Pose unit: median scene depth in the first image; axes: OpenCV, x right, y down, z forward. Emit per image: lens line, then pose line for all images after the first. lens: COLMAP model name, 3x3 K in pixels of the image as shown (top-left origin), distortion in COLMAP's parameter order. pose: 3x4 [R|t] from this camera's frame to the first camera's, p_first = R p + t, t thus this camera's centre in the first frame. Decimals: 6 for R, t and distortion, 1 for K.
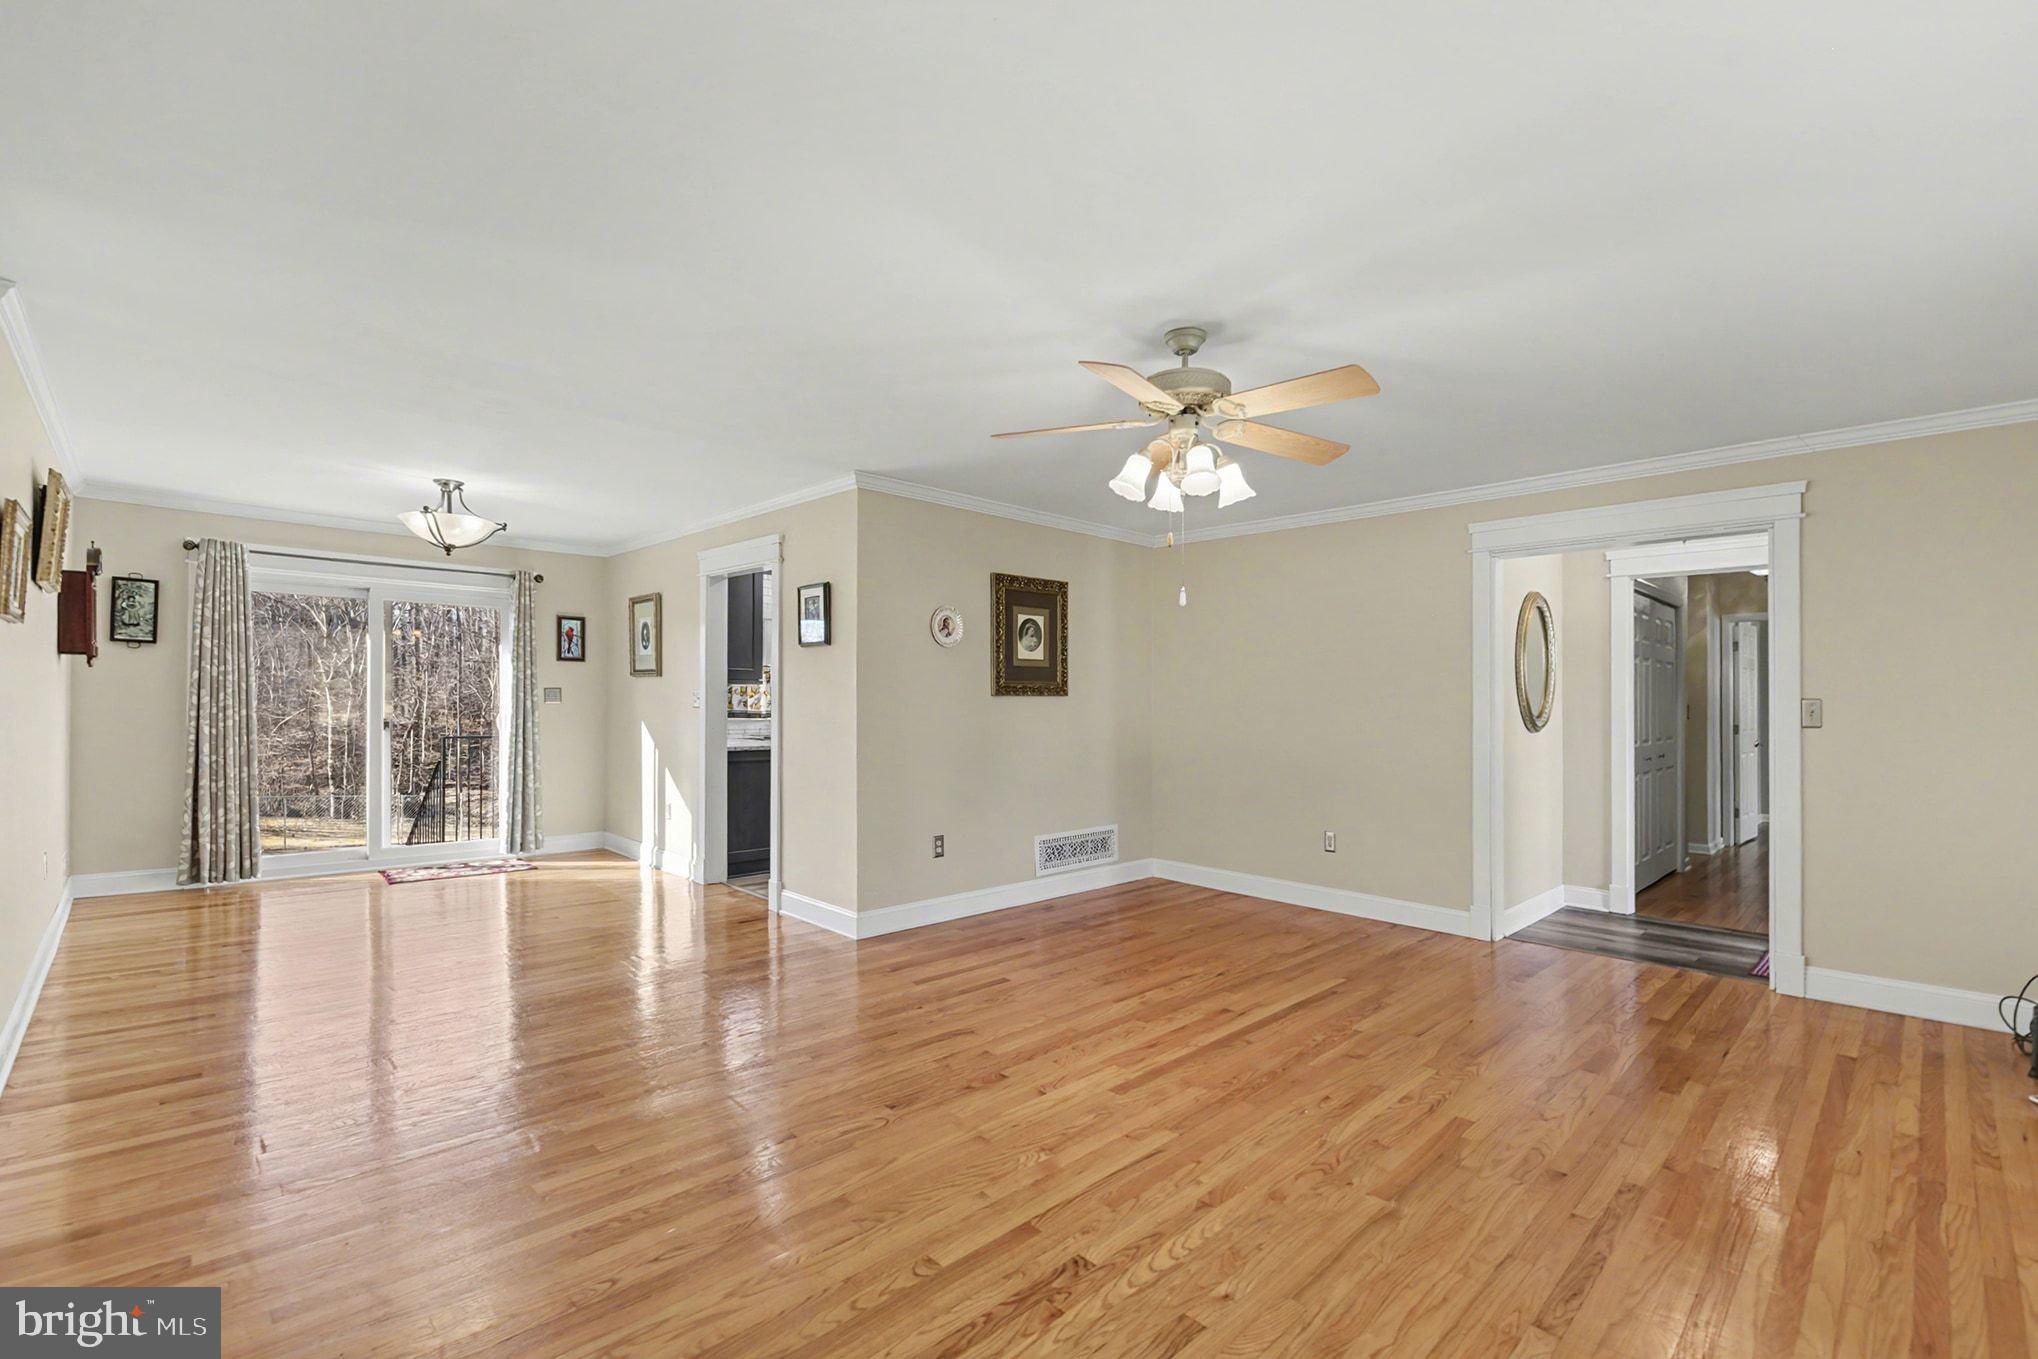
lens RADIAL K [[906.4, 0, 1045.4], [0, 906.4, 723.3], [0, 0, 1]] dist [-0.007708, -0.001425]
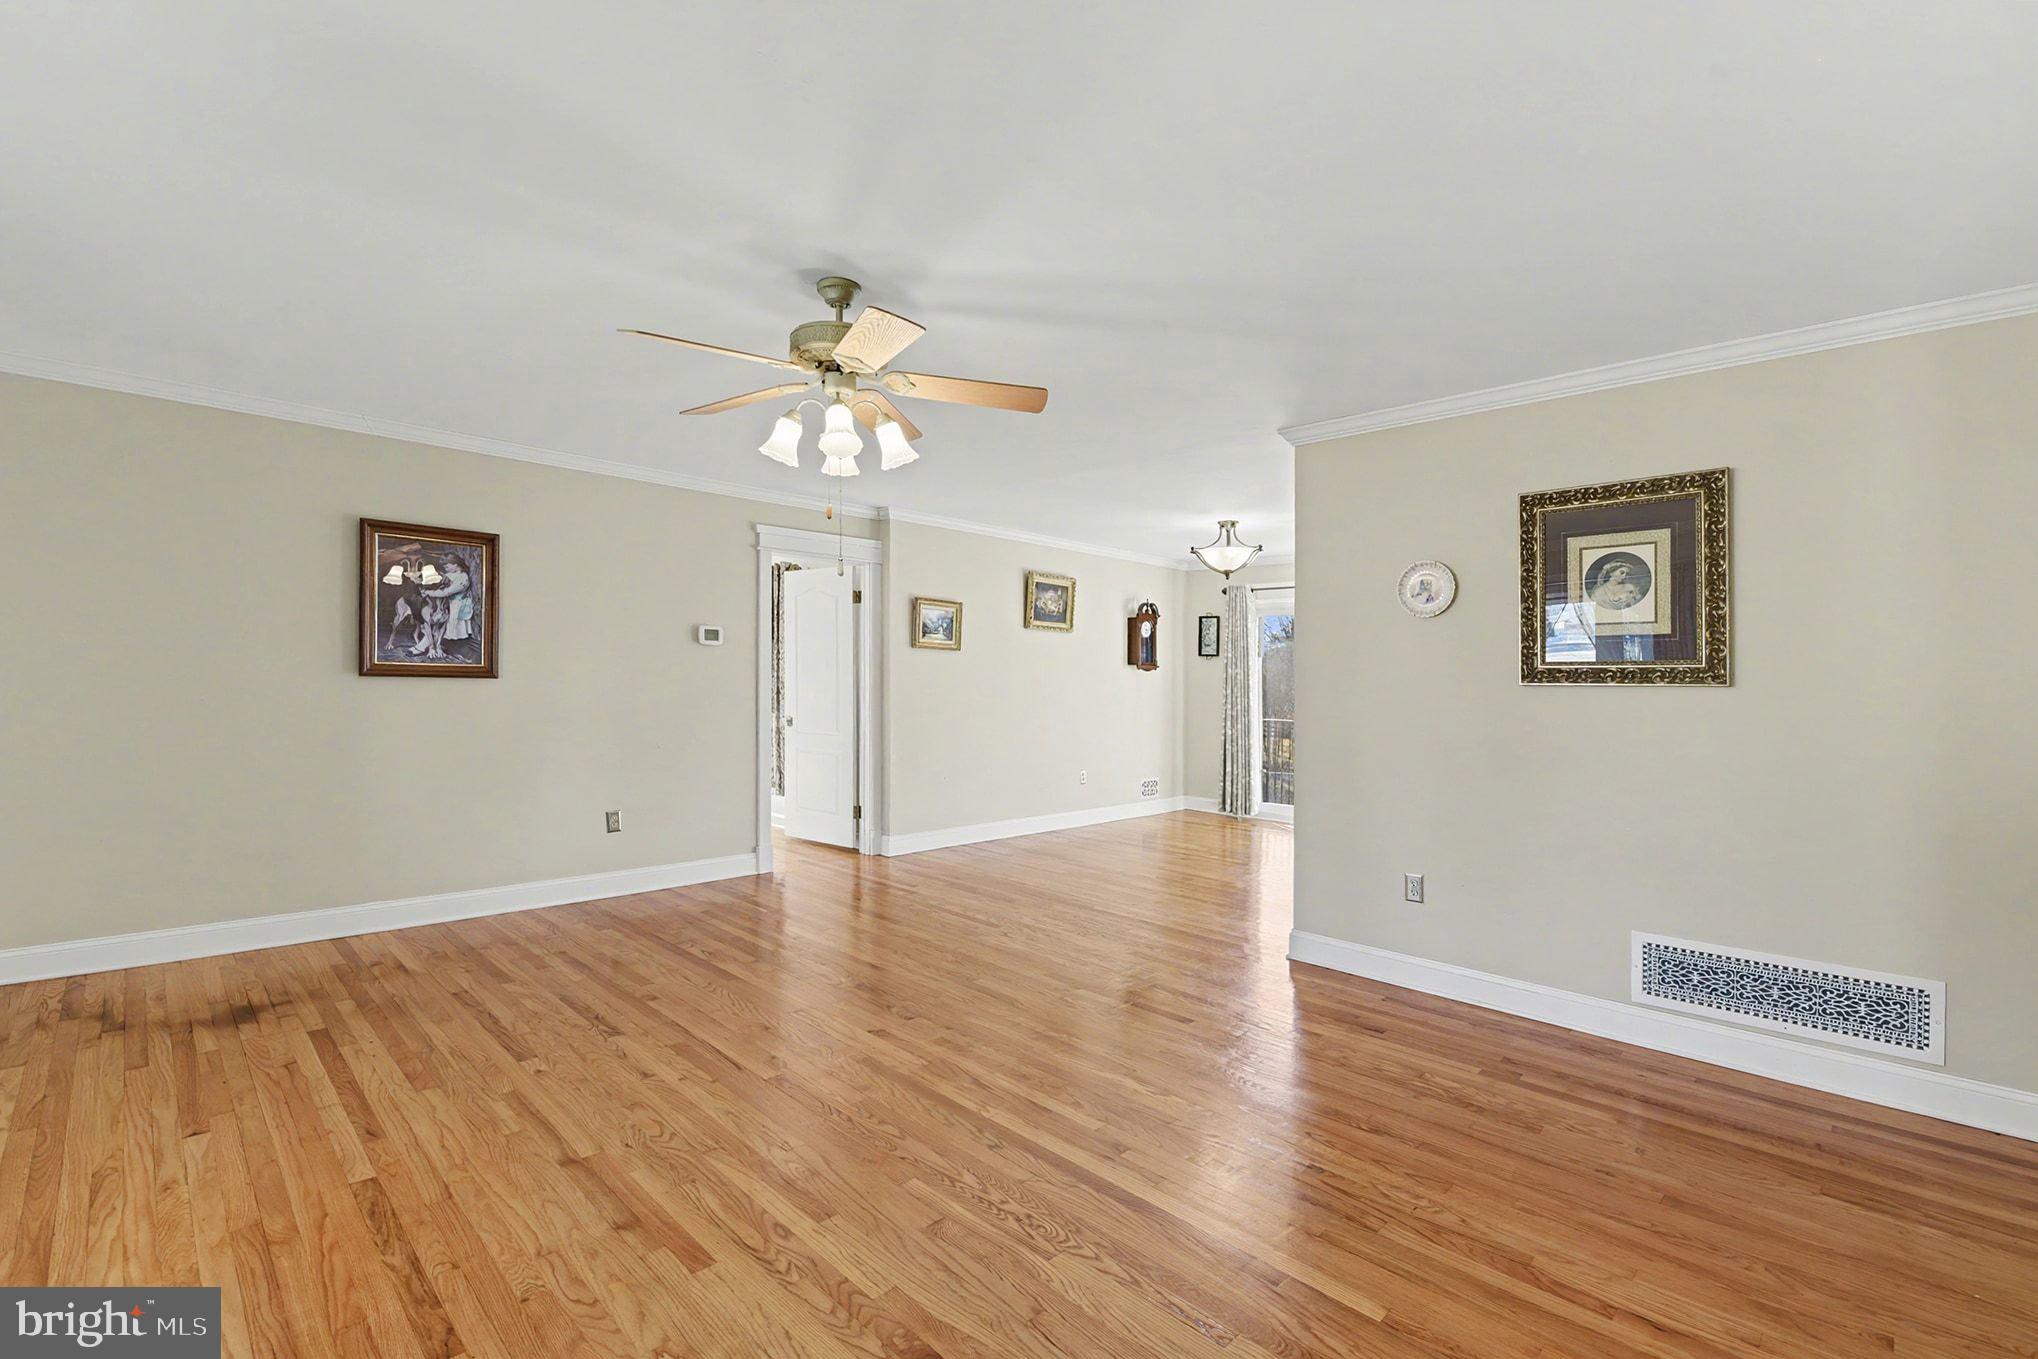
lens RADIAL K [[906.4, 0, 1003.6], [0, 906.4, 727.3], [0, 0, 1]] dist [-0.007708, -0.001425]
pose [[-0.021196, 0.036966, -0.999092, 0.570949], [-0.048576, 0.998098, 0.037960, -0.006193], [0.998595, 0.049337, -0.019360, 0.613938]]
